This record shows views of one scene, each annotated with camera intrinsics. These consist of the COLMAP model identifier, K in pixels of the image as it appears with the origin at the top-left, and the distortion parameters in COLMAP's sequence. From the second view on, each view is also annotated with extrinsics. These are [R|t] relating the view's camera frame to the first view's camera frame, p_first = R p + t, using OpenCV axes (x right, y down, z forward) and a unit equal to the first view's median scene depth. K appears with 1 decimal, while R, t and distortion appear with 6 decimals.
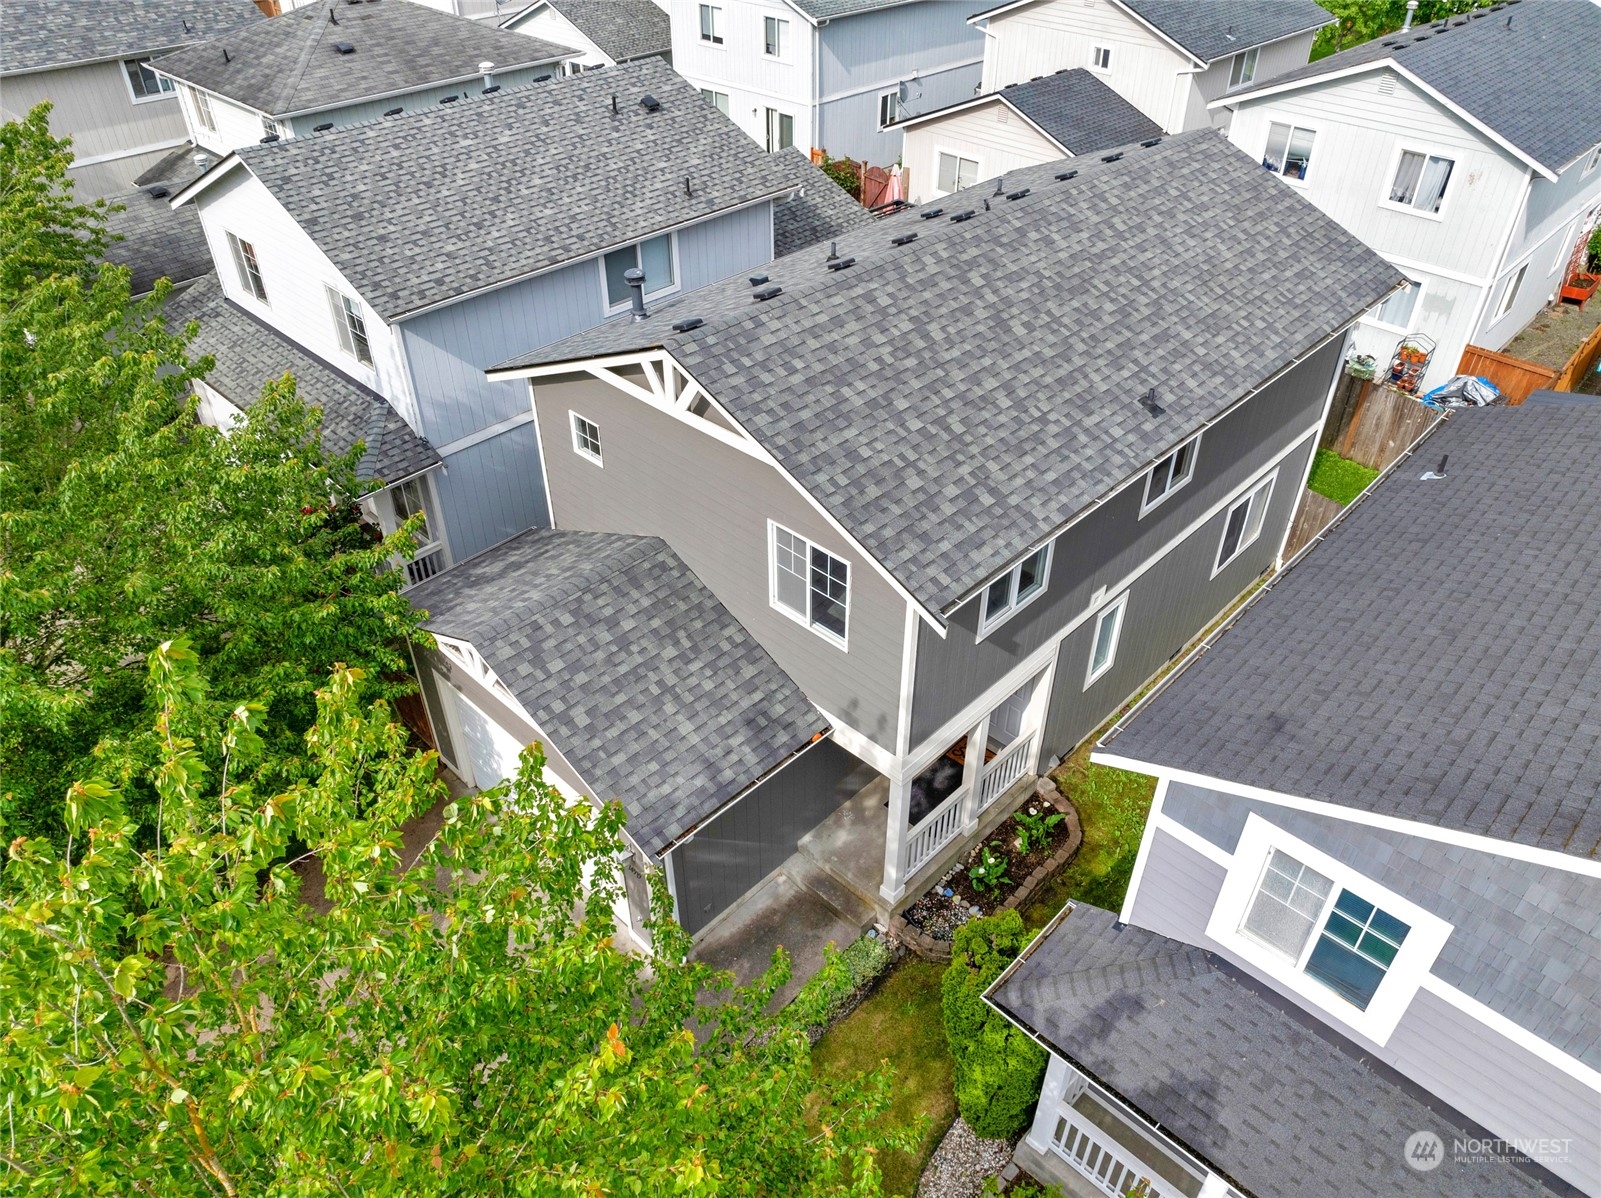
lens RADIAL K [[1128.3, 0, 809.7], [0, 1128.3, 598.6], [0, 0, 1]] dist [-0.036086, 0.003205]
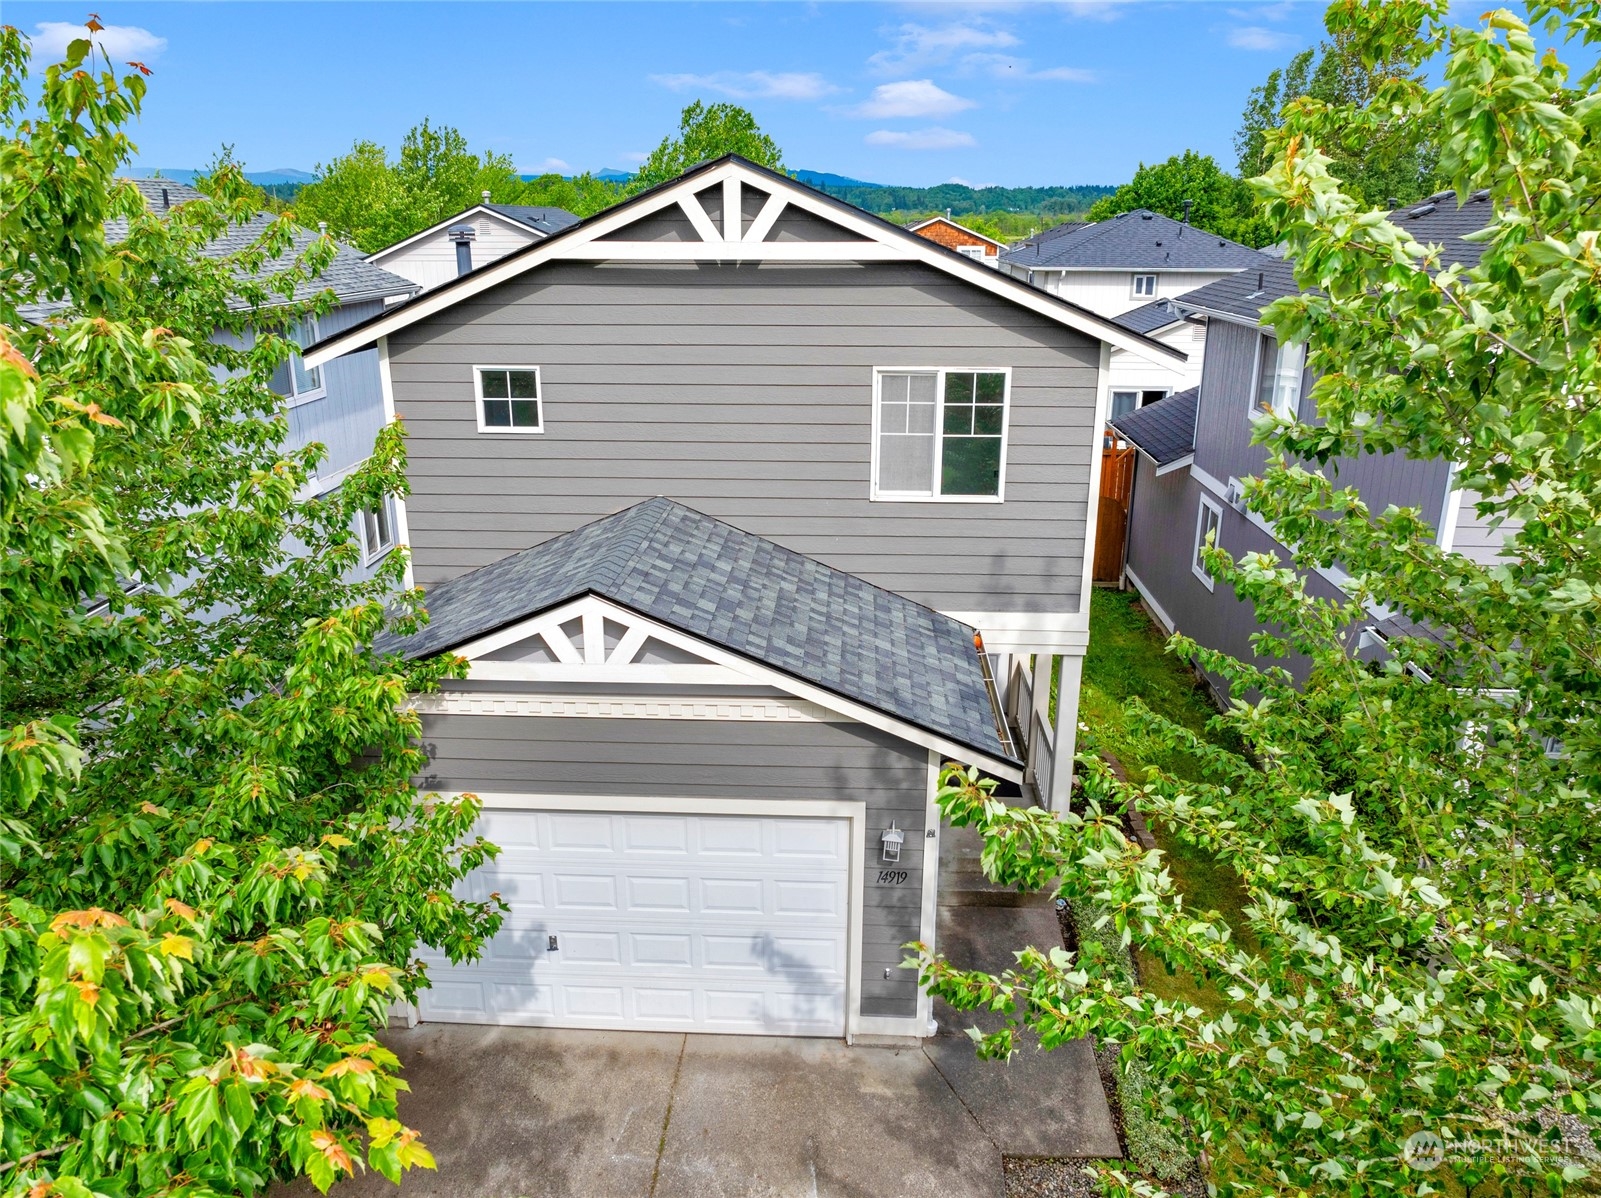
lens RADIAL K [[1128.3, 0, 809.7], [0, 1128.3, 598.6], [0, 0, 1]] dist [-0.036086, 0.003205]
pose [[0.752205, -0.209773, 0.624646, -0.592845], [0.403540, 0.896058, -0.185027, 0.203023], [-0.520905, 0.391249, 0.758671, 0.459146]]
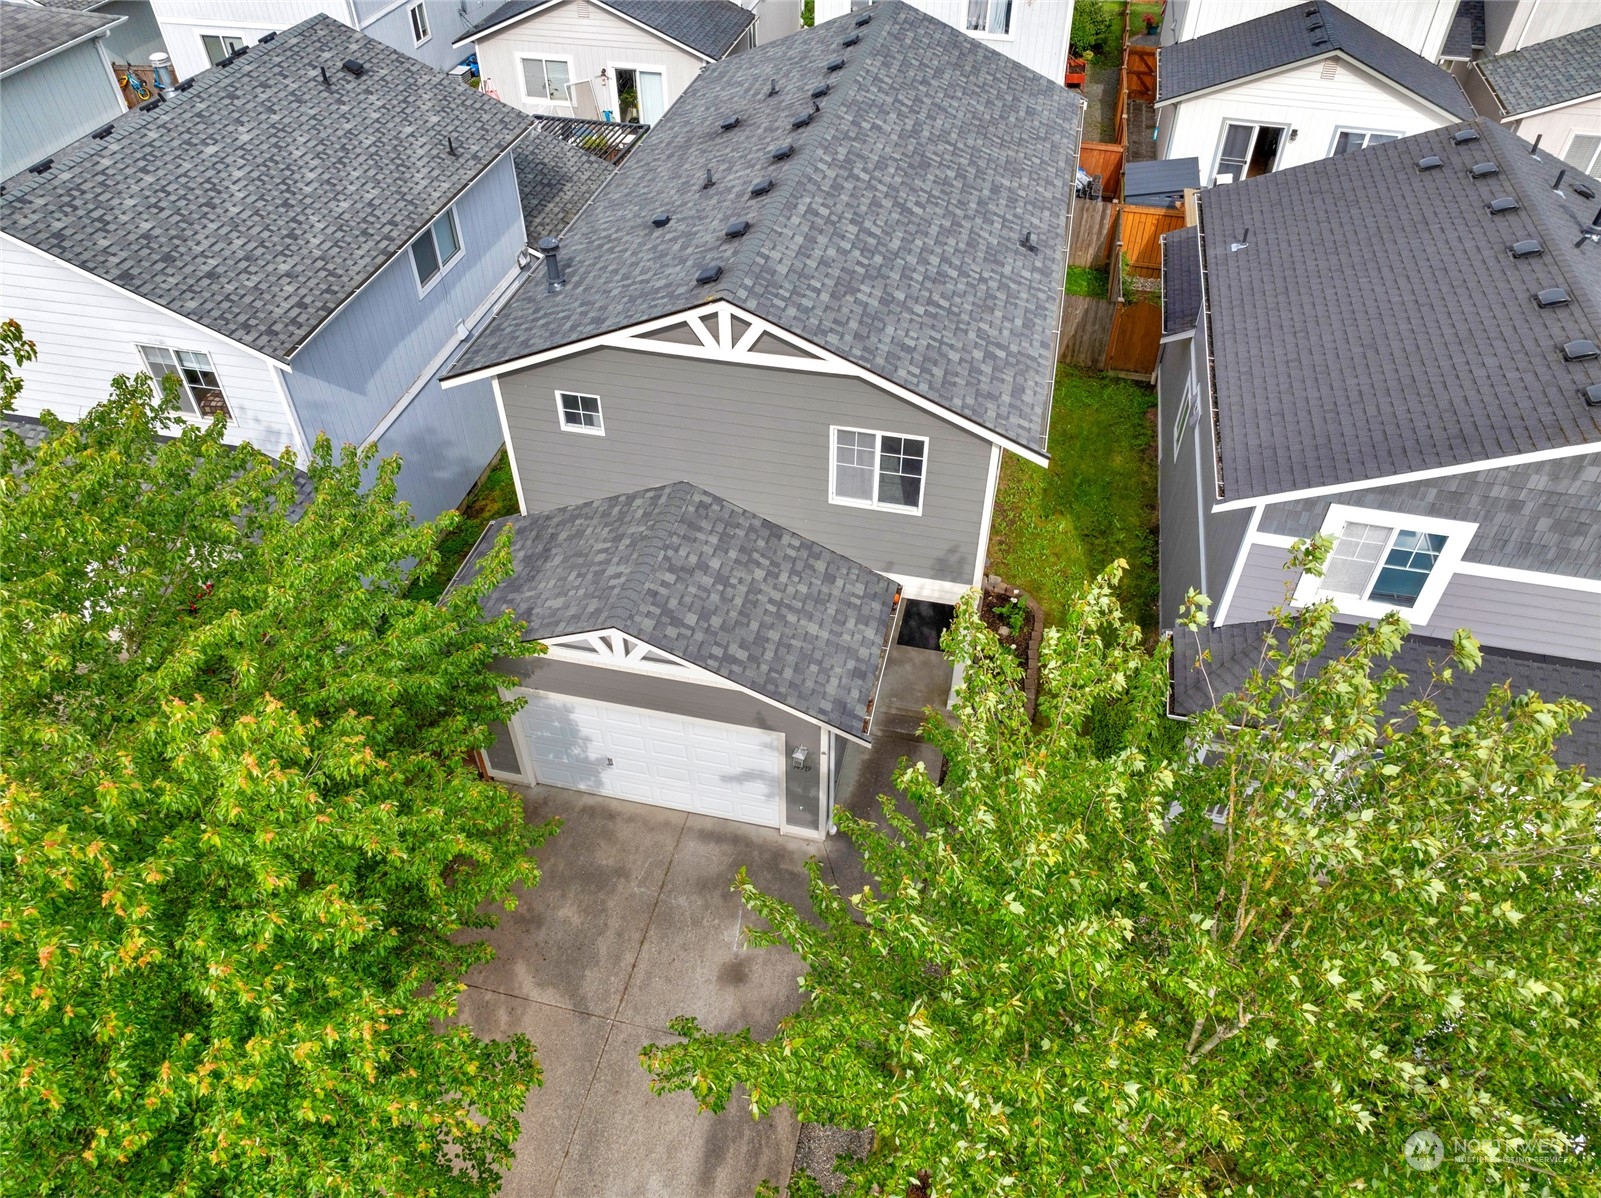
lens RADIAL K [[1128.3, 0, 809.7], [0, 1128.3, 598.6], [0, 0, 1]] dist [-0.036086, 0.003205]
pose [[0.855053, -0.358725, 0.374434, -0.520264], [0.317668, 0.933104, 0.168535, -0.102684], [-0.409844, -0.025160, 0.911809, -0.020106]]
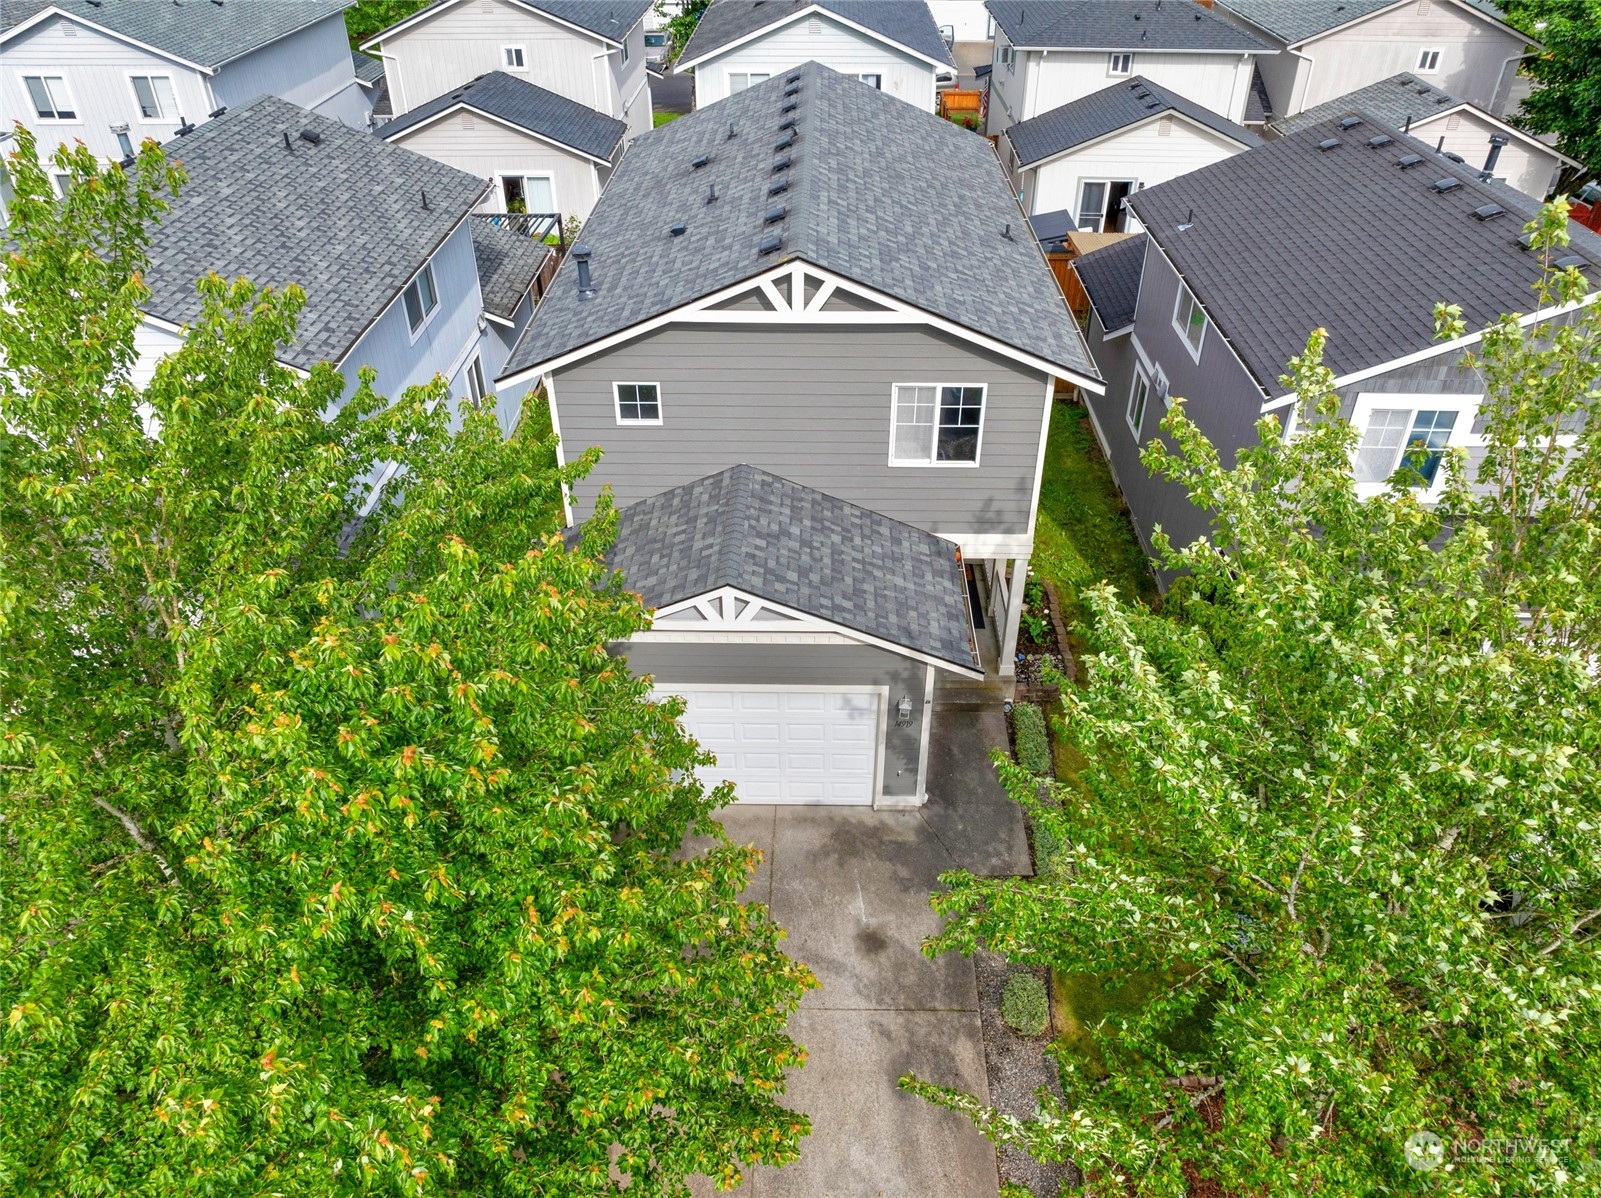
lens RADIAL K [[1128.3, 0, 809.7], [0, 1128.3, 598.6], [0, 0, 1]] dist [-0.036086, 0.003205]
pose [[0.732407, -0.402366, 0.549255, -0.808559], [0.417728, 0.902580, 0.104179, -0.026225], [-0.537664, 0.153138, 0.829136, 0.103734]]
